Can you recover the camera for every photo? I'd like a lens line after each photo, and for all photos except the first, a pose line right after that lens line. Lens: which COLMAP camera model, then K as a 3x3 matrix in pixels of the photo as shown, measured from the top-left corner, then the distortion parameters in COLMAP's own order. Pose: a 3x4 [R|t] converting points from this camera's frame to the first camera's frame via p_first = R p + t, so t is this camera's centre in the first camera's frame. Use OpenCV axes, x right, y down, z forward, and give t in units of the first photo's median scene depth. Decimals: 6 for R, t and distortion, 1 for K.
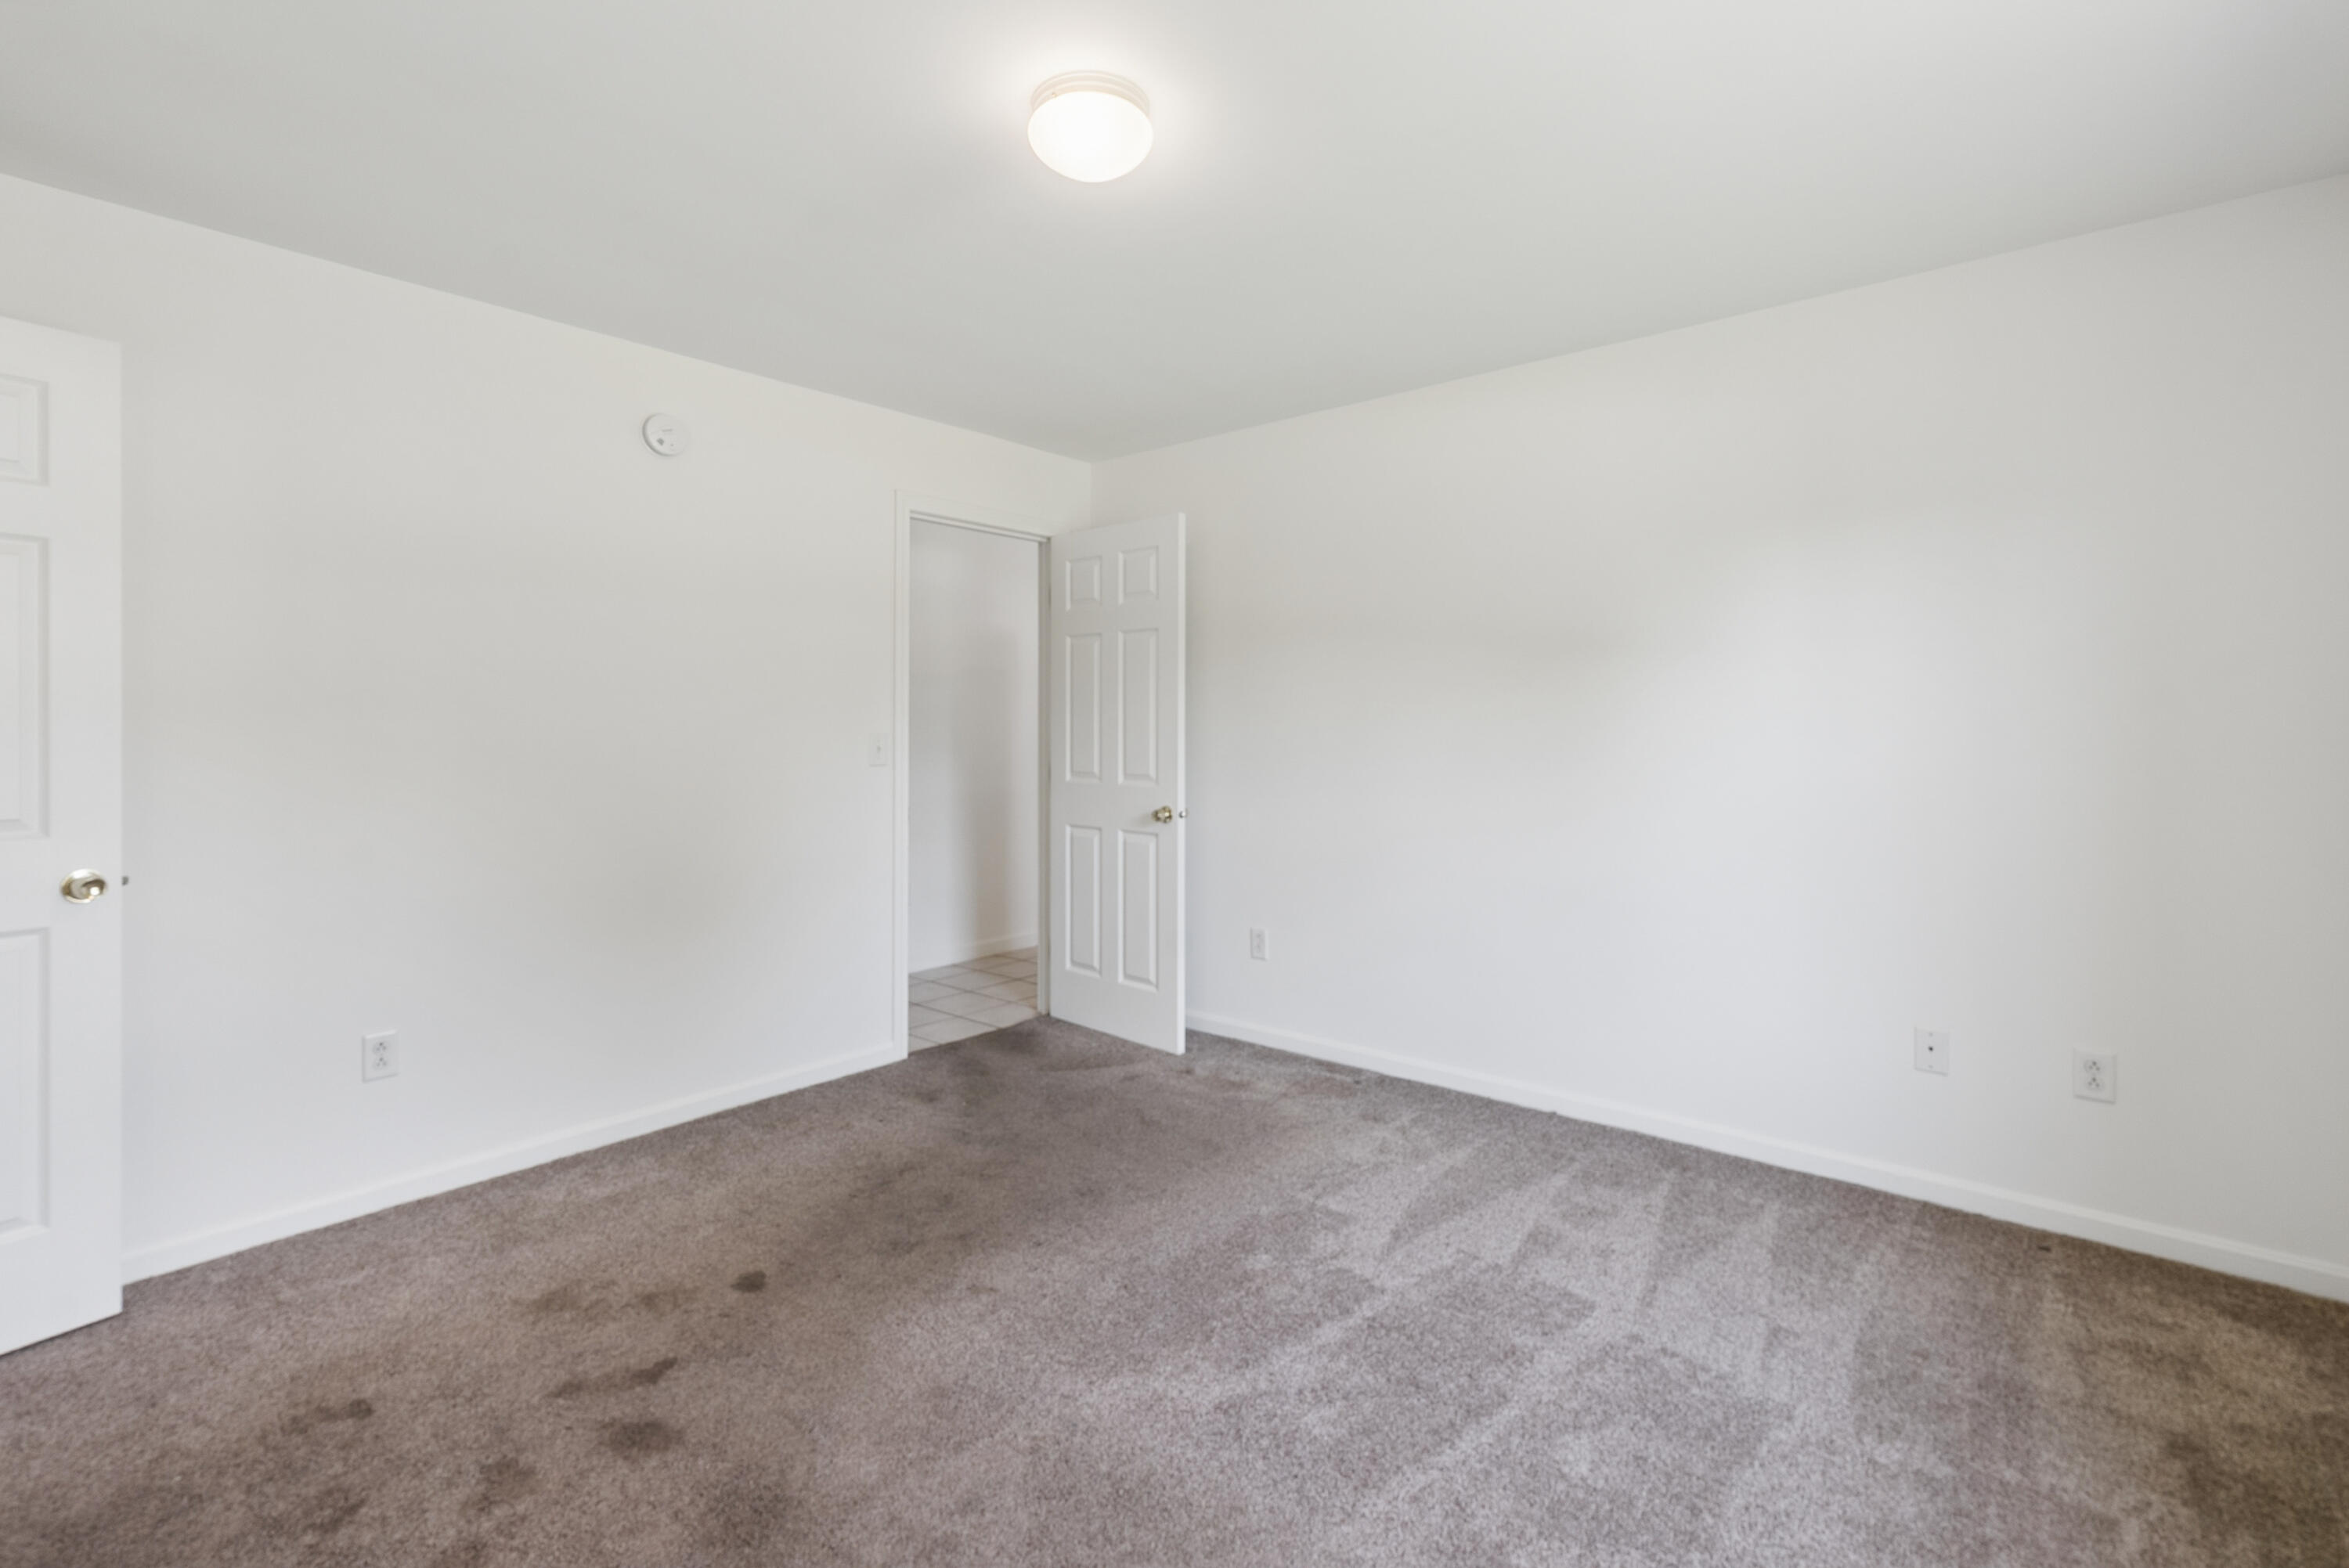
lens RADIAL K [[1042.4, 0, 1170.4], [0, 1042.4, 726.1], [0, 0, 1]] dist [0.000745, 0.002966]
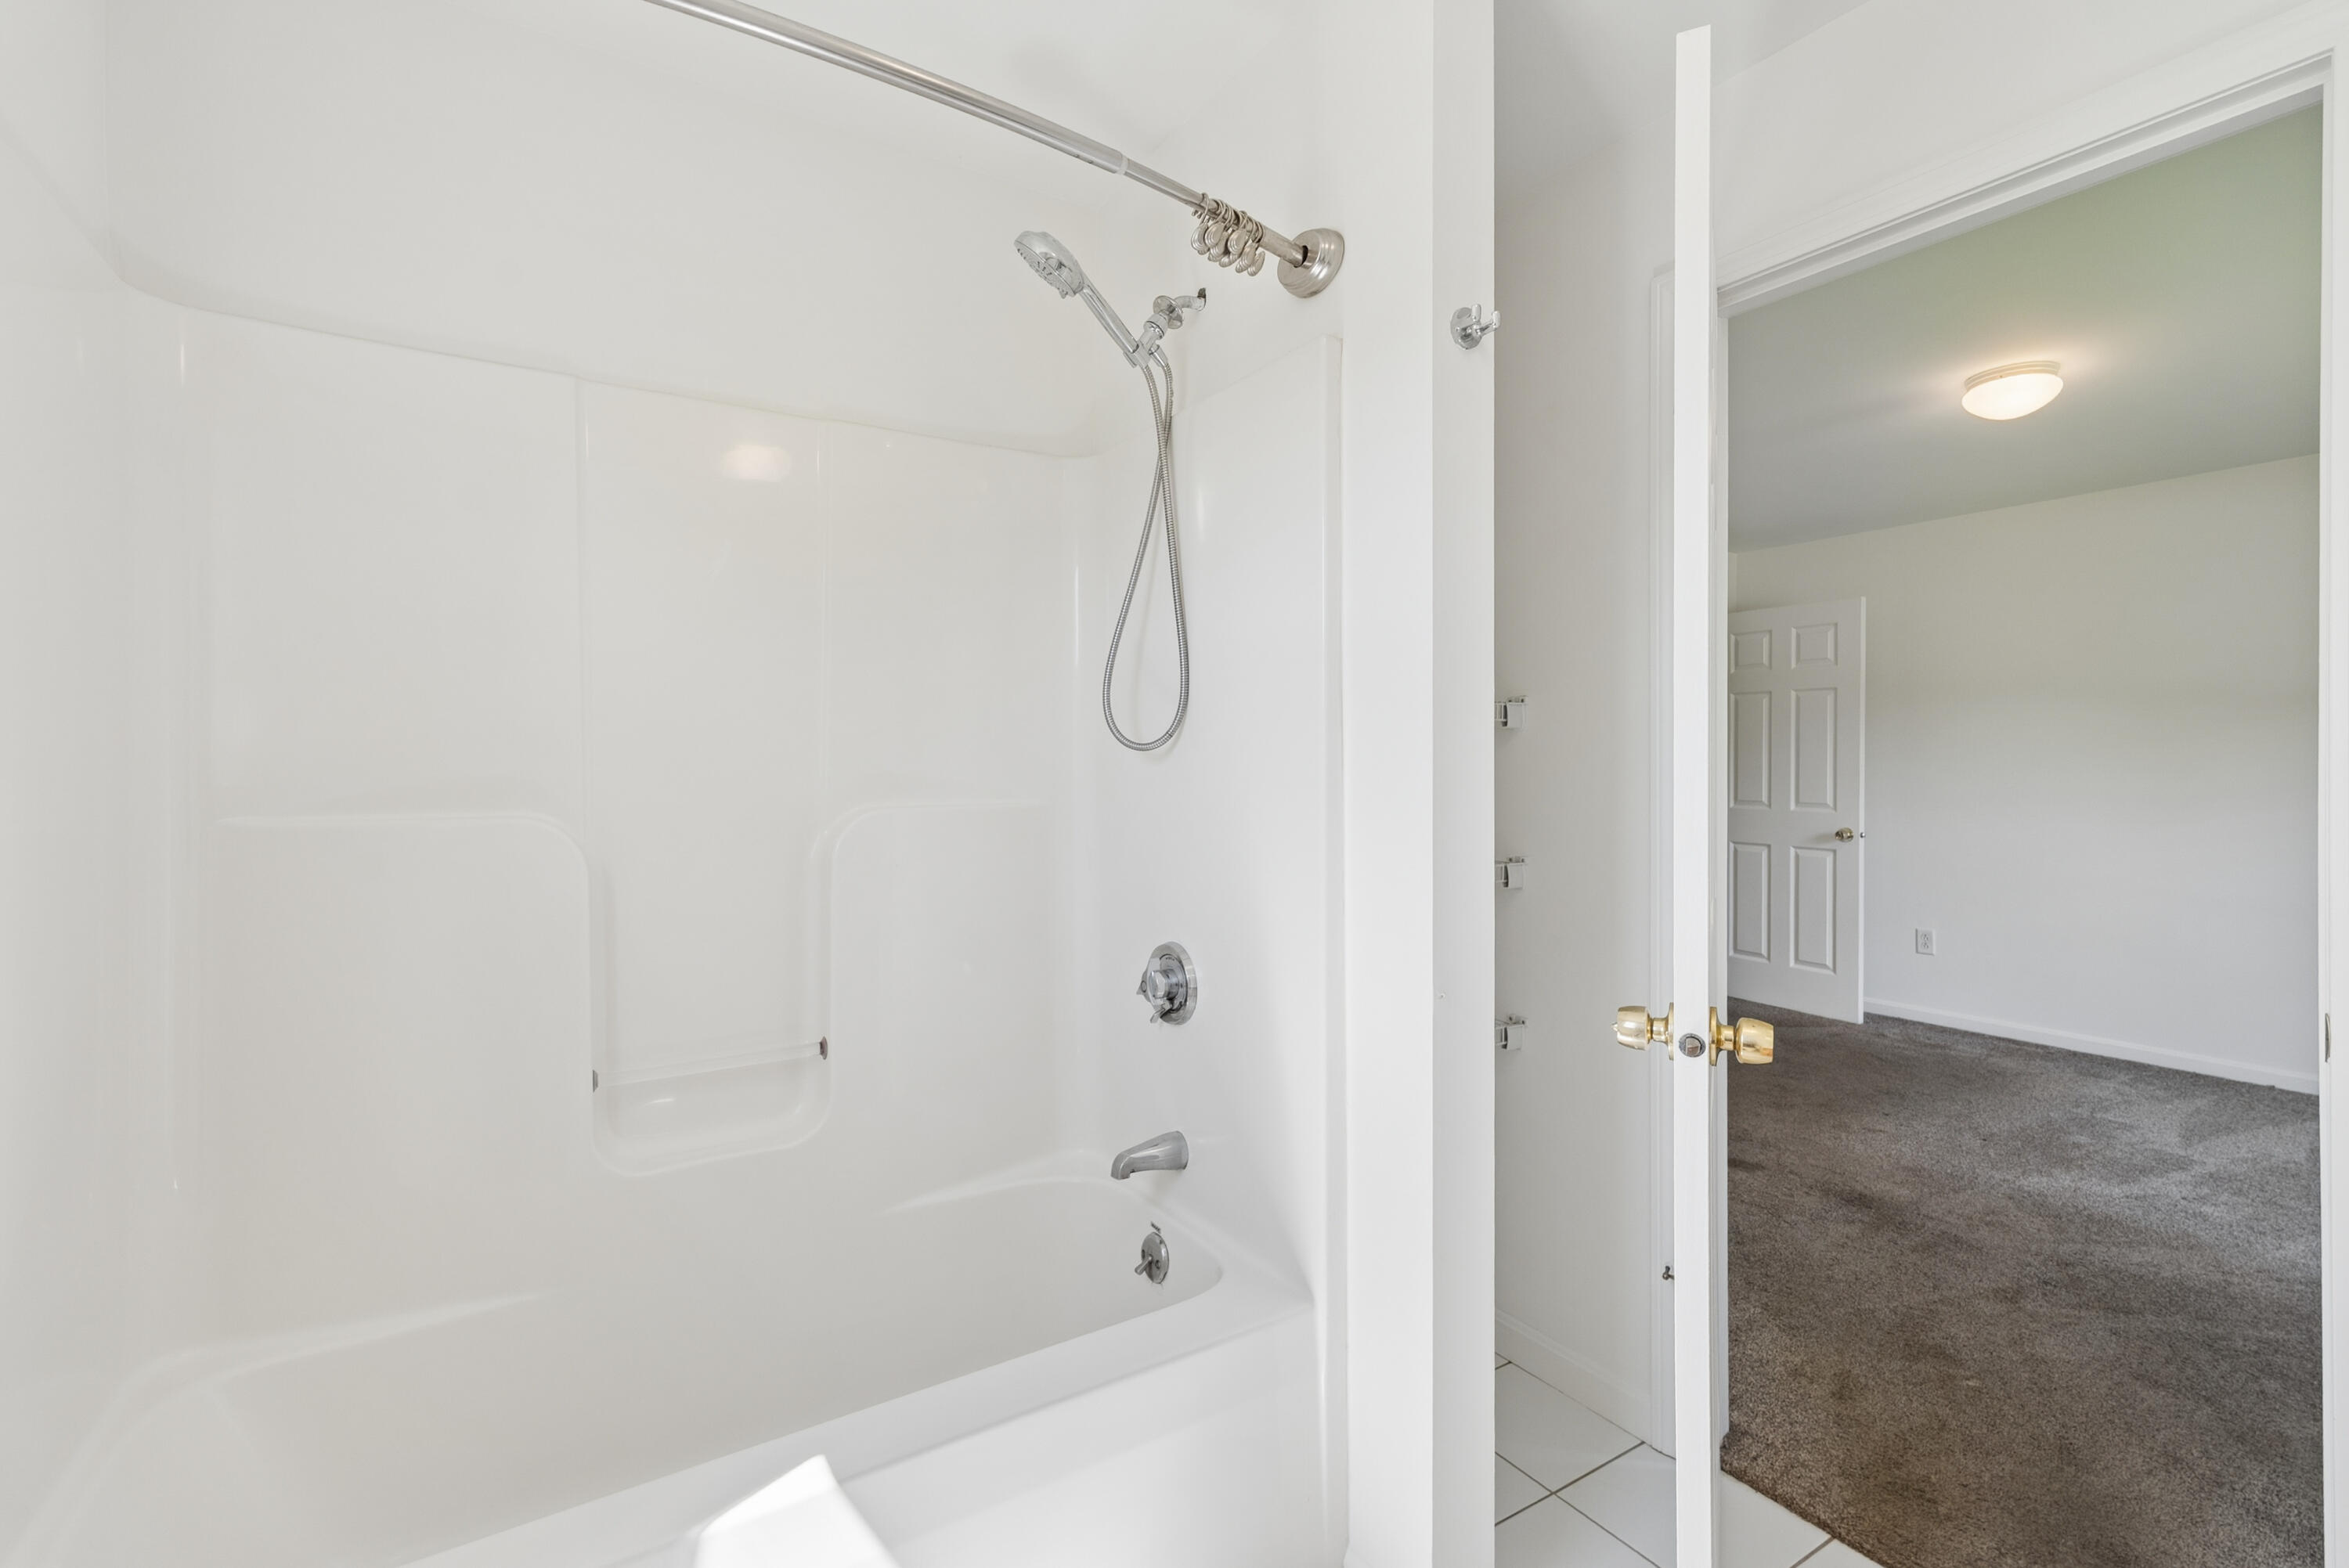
lens RADIAL K [[1042.4, 0, 1176.0], [0, 1042.4, 747.6], [0, 0, 1]] dist [0.000745, 0.002966]
pose [[0.959543, 0.011000, -0.281348, -0.432574], [-0.014921, 0.999819, -0.011798, 0.006498], [0.281167, 0.015518, 0.959533, -0.450260]]
